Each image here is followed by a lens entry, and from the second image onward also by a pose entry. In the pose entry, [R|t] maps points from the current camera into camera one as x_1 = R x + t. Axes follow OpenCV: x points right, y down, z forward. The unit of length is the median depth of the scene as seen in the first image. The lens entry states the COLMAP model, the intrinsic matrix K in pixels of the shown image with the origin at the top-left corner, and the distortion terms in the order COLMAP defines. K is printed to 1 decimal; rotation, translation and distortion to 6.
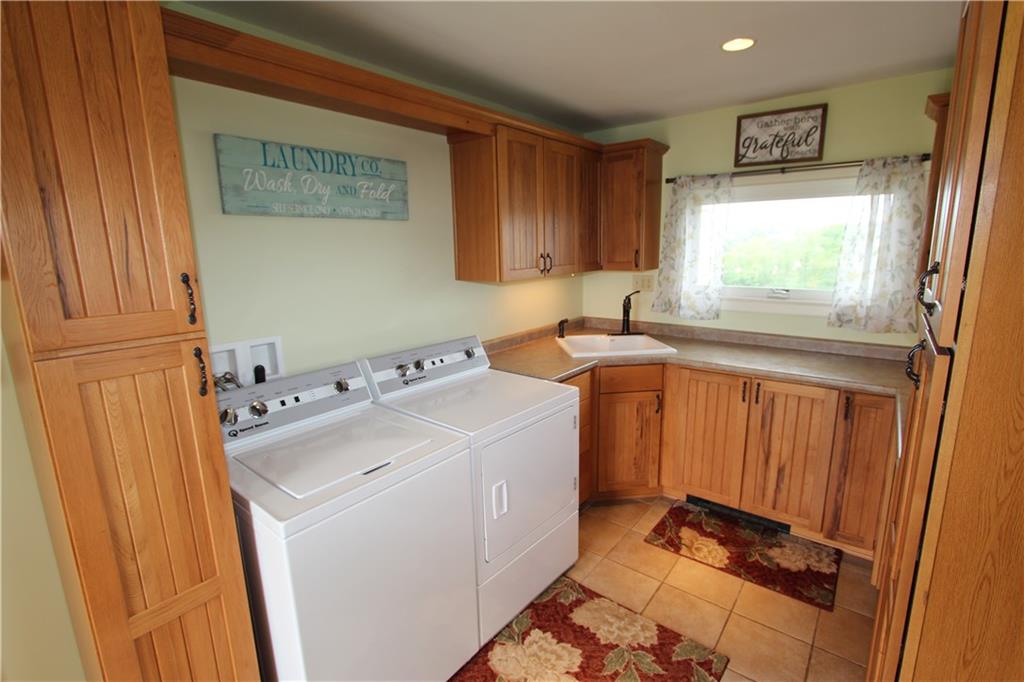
lens RADIAL K [[471.1, 0, 516.0], [0, 471.1, 339.6], [0, 0, 1]] dist [-0.021617, 0.003491]
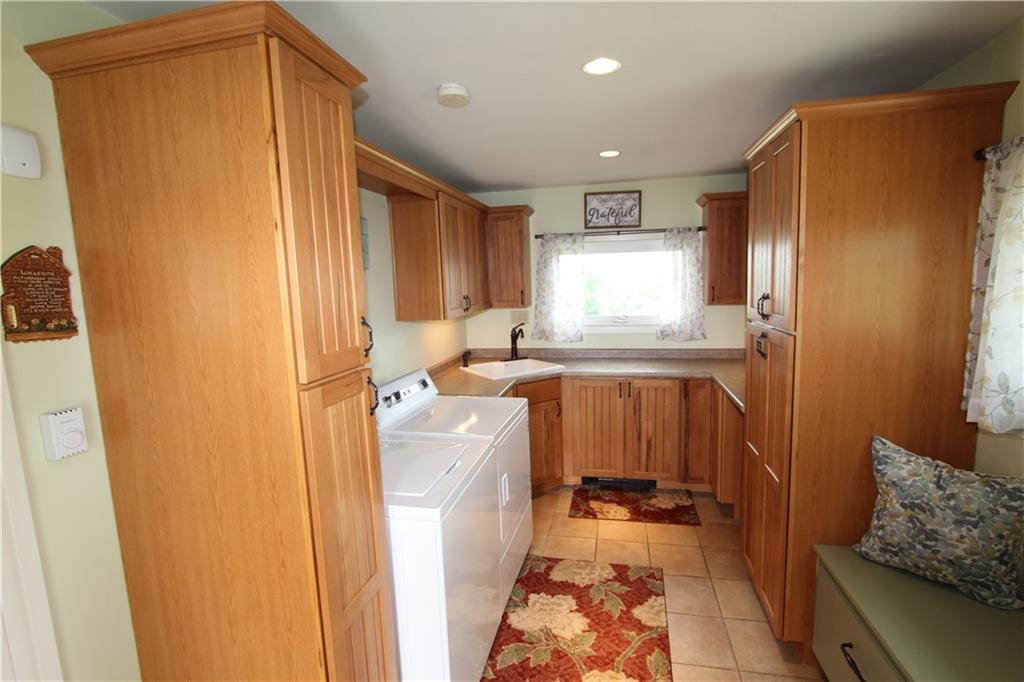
lens RADIAL K [[471.1, 0, 517.7], [0, 471.1, 339.7], [0, 0, 1]] dist [-0.021617, 0.003491]
pose [[0.895857, -0.066740, 0.439302, -0.385841], [0.103549, 0.992793, -0.060335, 0.016233], [-0.432109, 0.099541, 0.896311, -0.129772]]
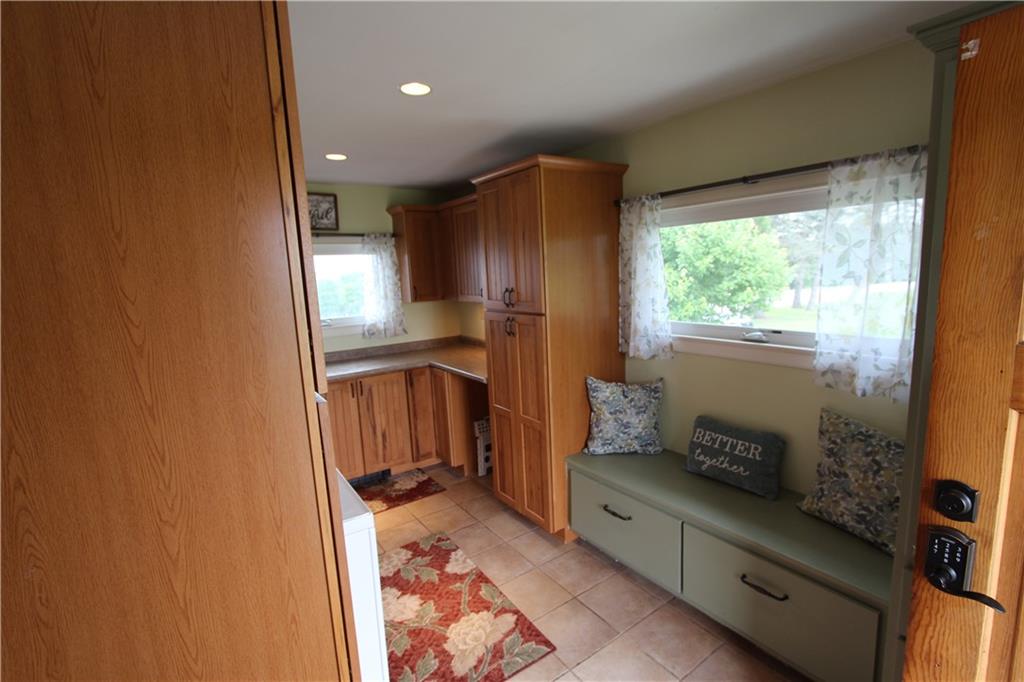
lens RADIAL K [[471.1, 0, 517.5], [0, 471.1, 340.6], [0, 0, 1]] dist [-0.021617, 0.003491]
pose [[0.281434, -0.136047, 0.949887, -0.694158], [0.224875, 0.971683, 0.072542, -0.024639], [-0.932859, 0.193190, 0.304058, 0.081747]]
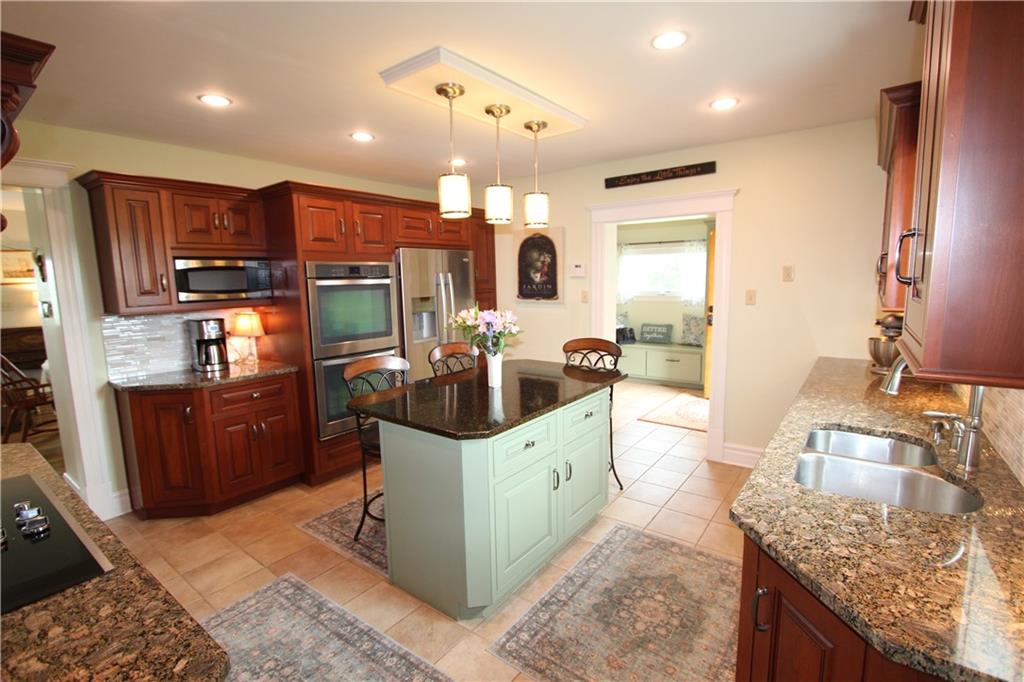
lens RADIAL K [[471.1, 0, 513.0], [0, 471.1, 338.4], [0, 0, 1]] dist [-0.021617, 0.003491]
pose [[-0.034044, -0.118281, 0.992396, -2.420482], [0.213346, 0.969224, 0.122838, -0.133353], [-0.976383, 0.215905, -0.007761, 0.849177]]
